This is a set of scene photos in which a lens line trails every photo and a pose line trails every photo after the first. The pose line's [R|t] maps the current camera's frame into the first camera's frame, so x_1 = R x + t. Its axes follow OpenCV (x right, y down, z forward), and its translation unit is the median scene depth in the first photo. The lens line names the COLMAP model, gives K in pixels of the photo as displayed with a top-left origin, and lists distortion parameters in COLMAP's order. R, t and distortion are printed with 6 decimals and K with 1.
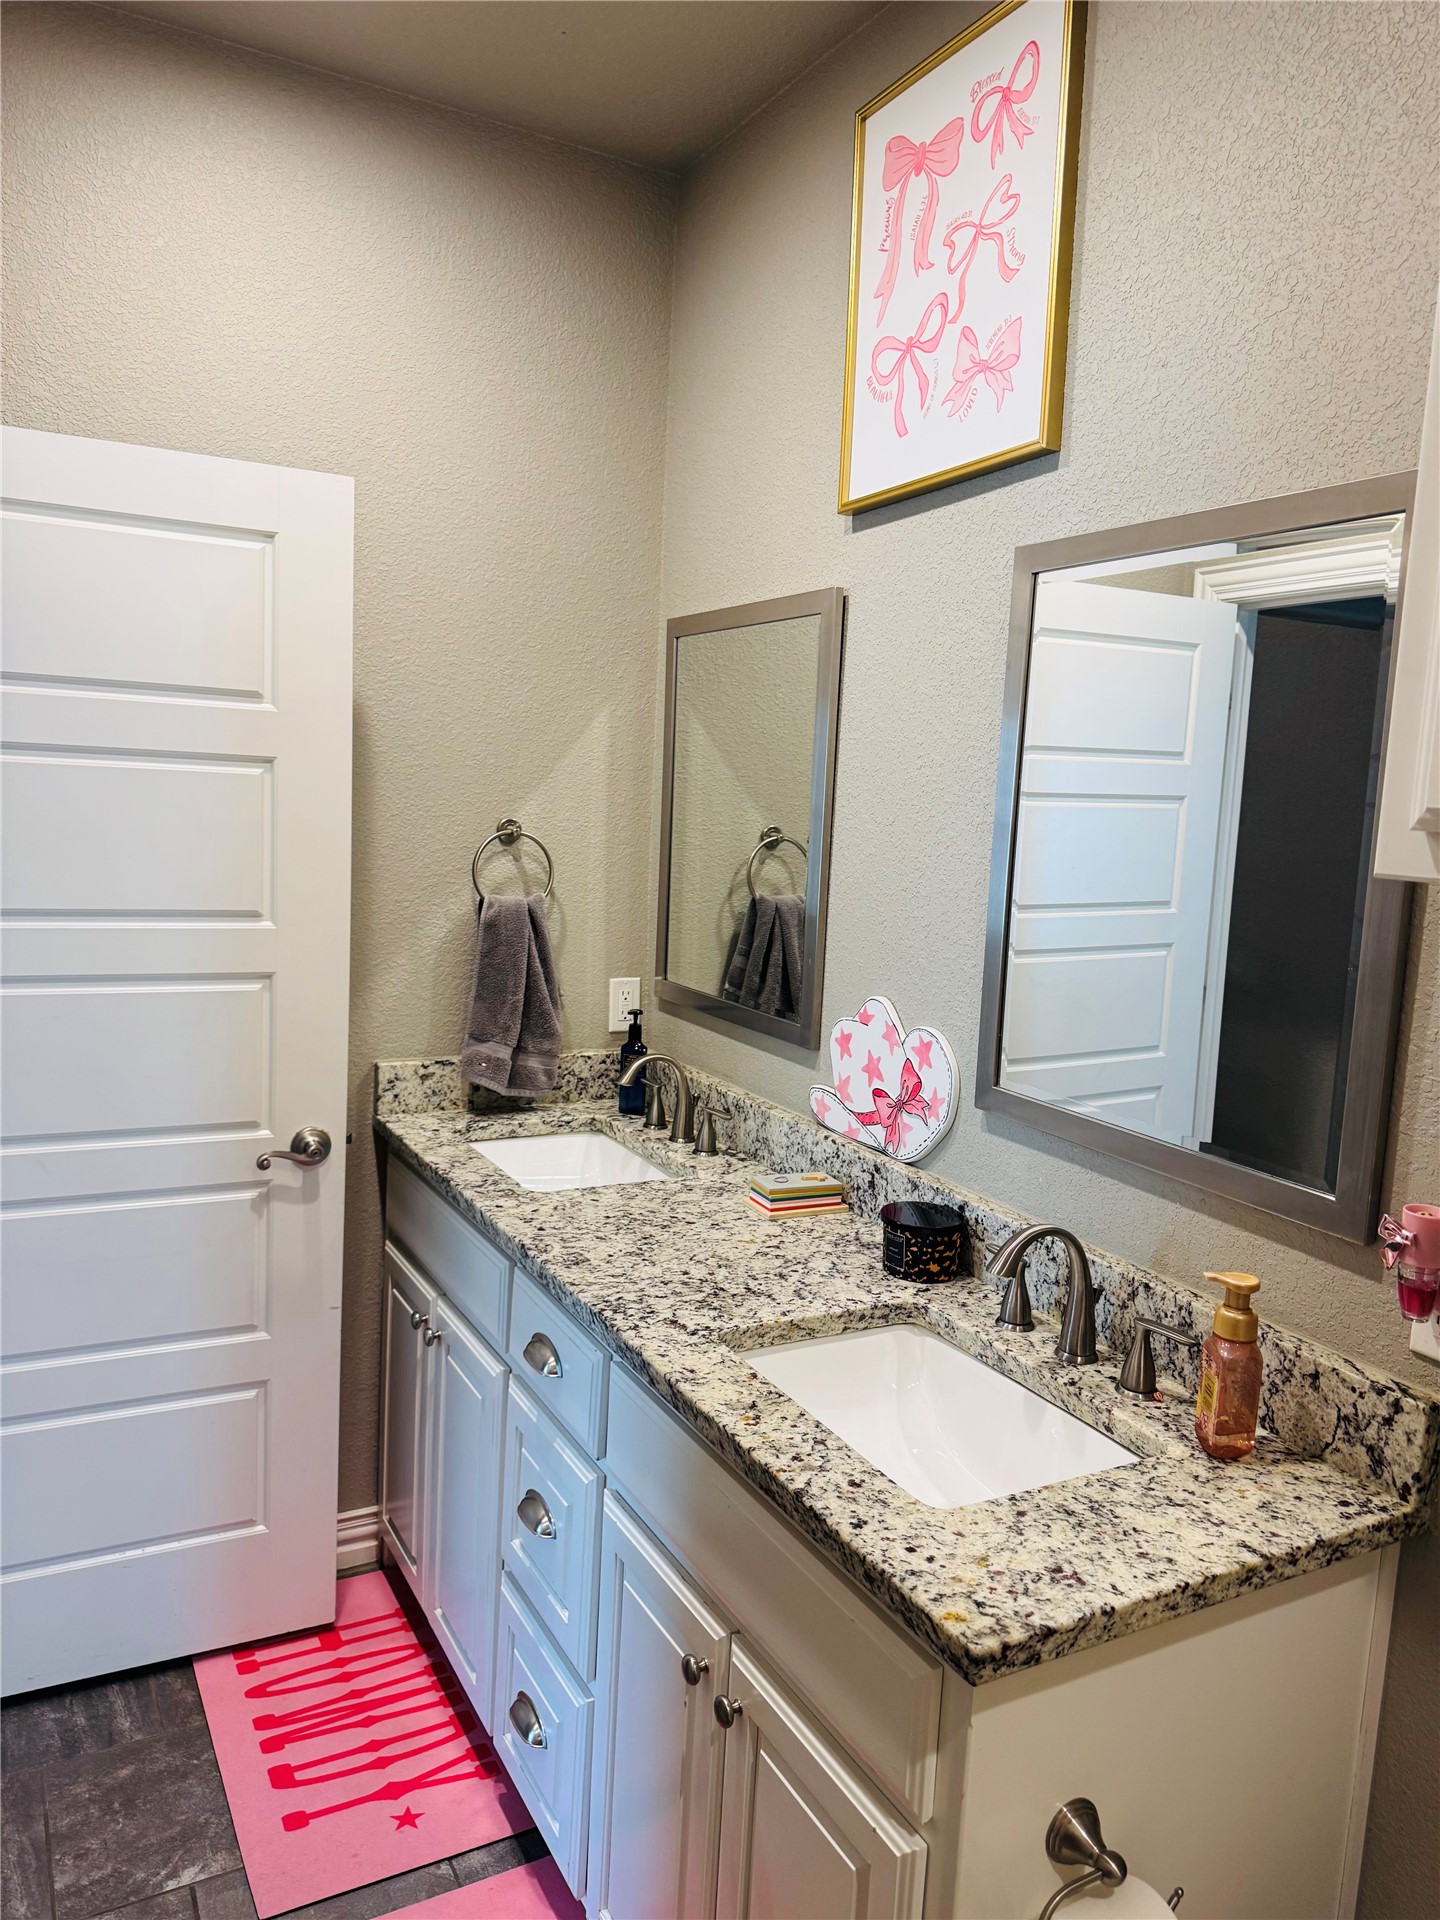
lens RADIAL K [[1346.5, 0, 721.4], [0, 1346.5, 963.0], [0, 0, 1]] dist [0.052320, -0.079430]
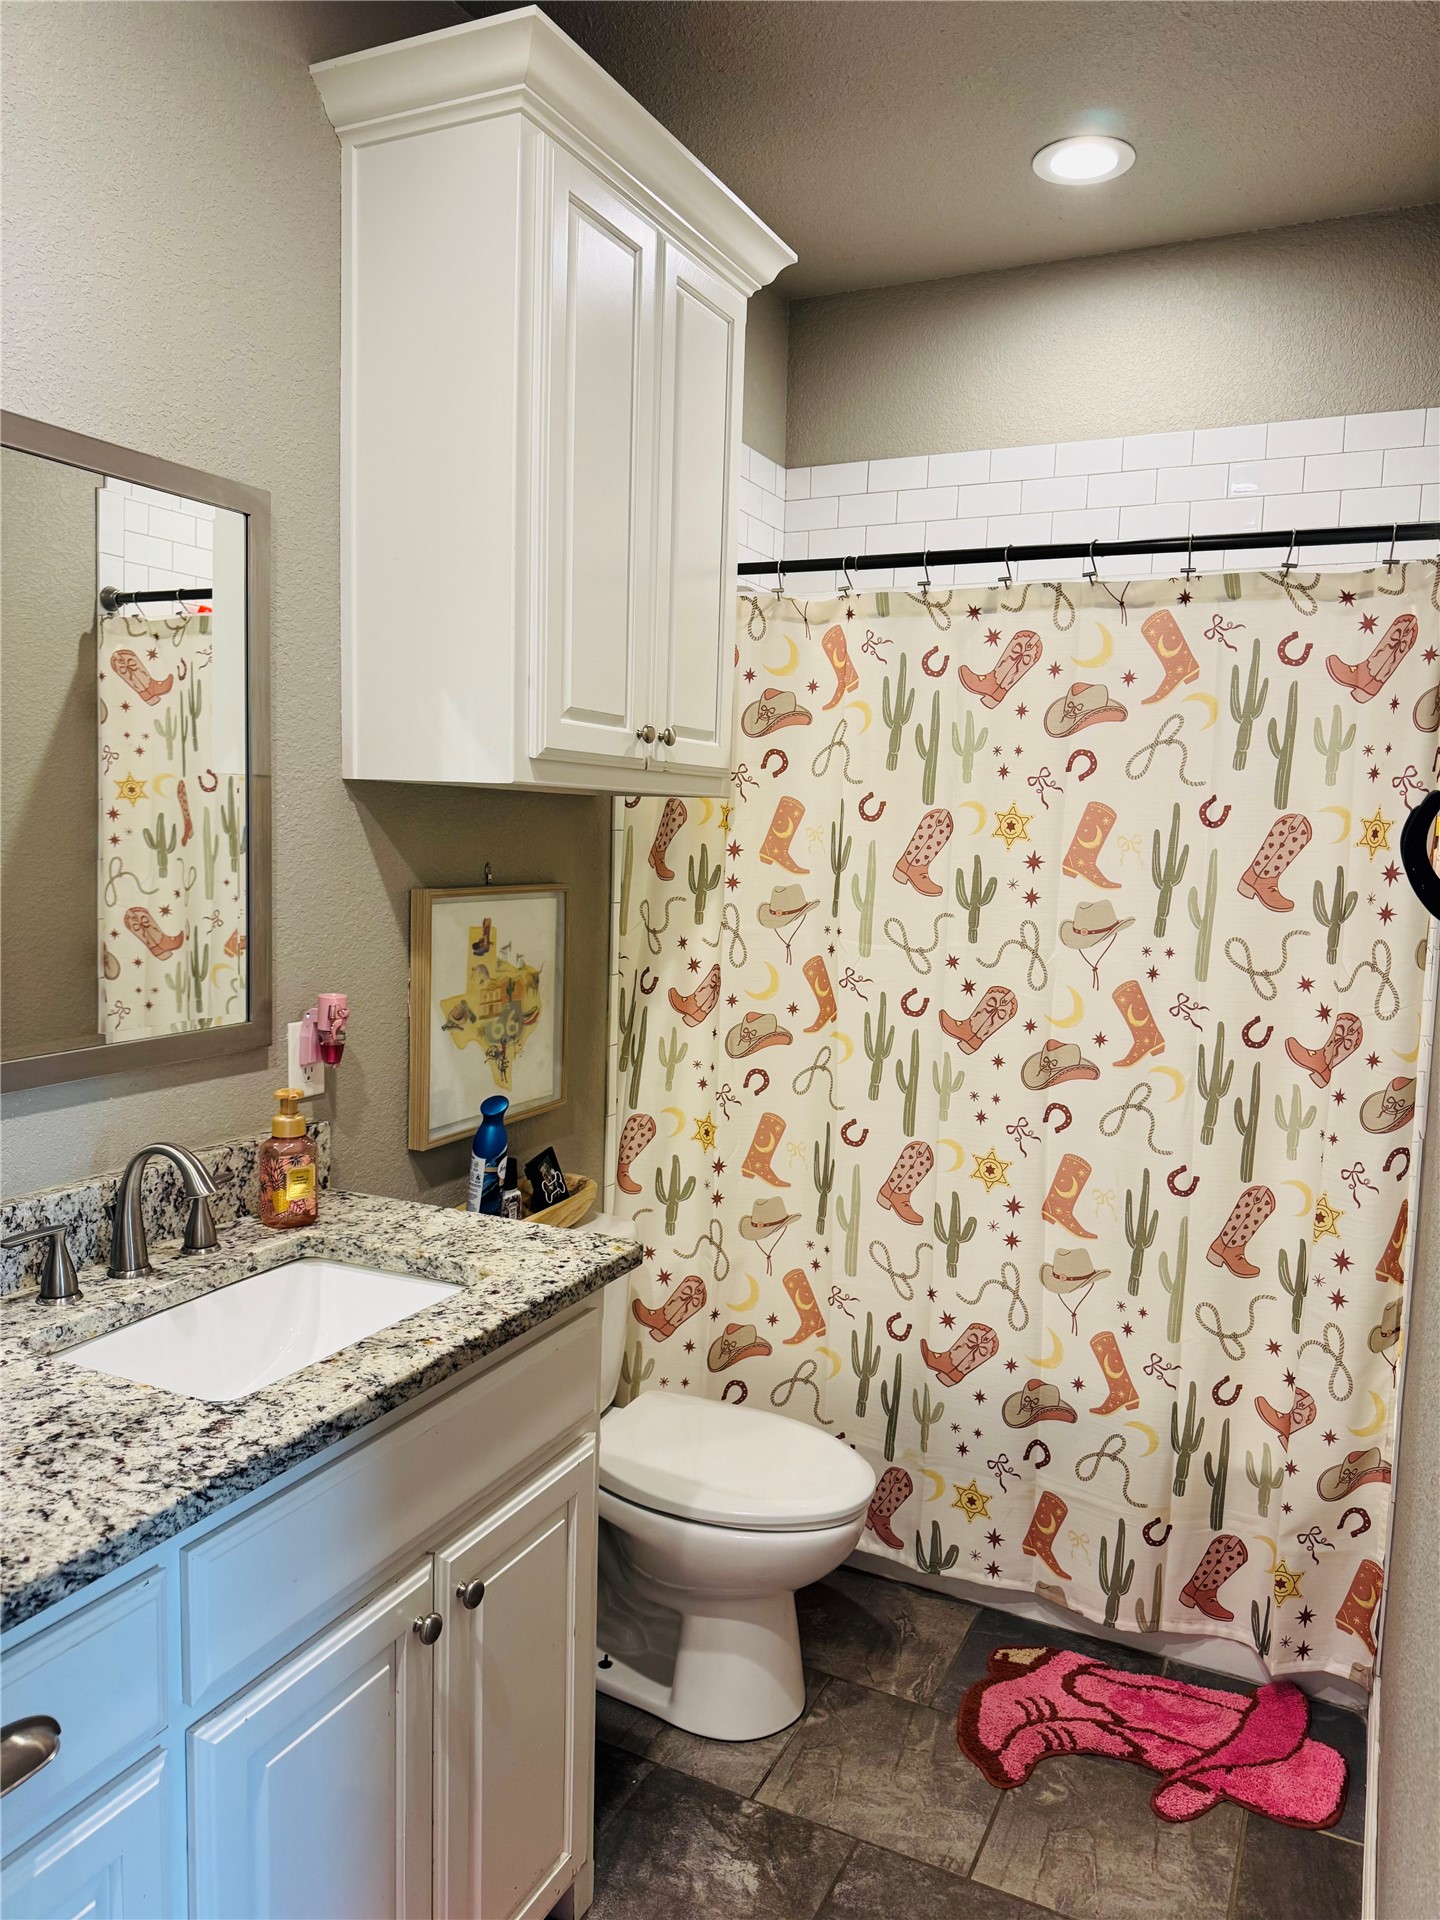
lens RADIAL K [[1346.5, 0, 725.1], [0, 1346.5, 963.1], [0, 0, 1]] dist [0.052320, -0.079430]
pose [[-0.578965, -0.150976, 0.801252, -0.877818], [0.045151, 0.975263, 0.216389, -0.152623], [-0.814101, 0.161460, -0.557826, 1.327965]]
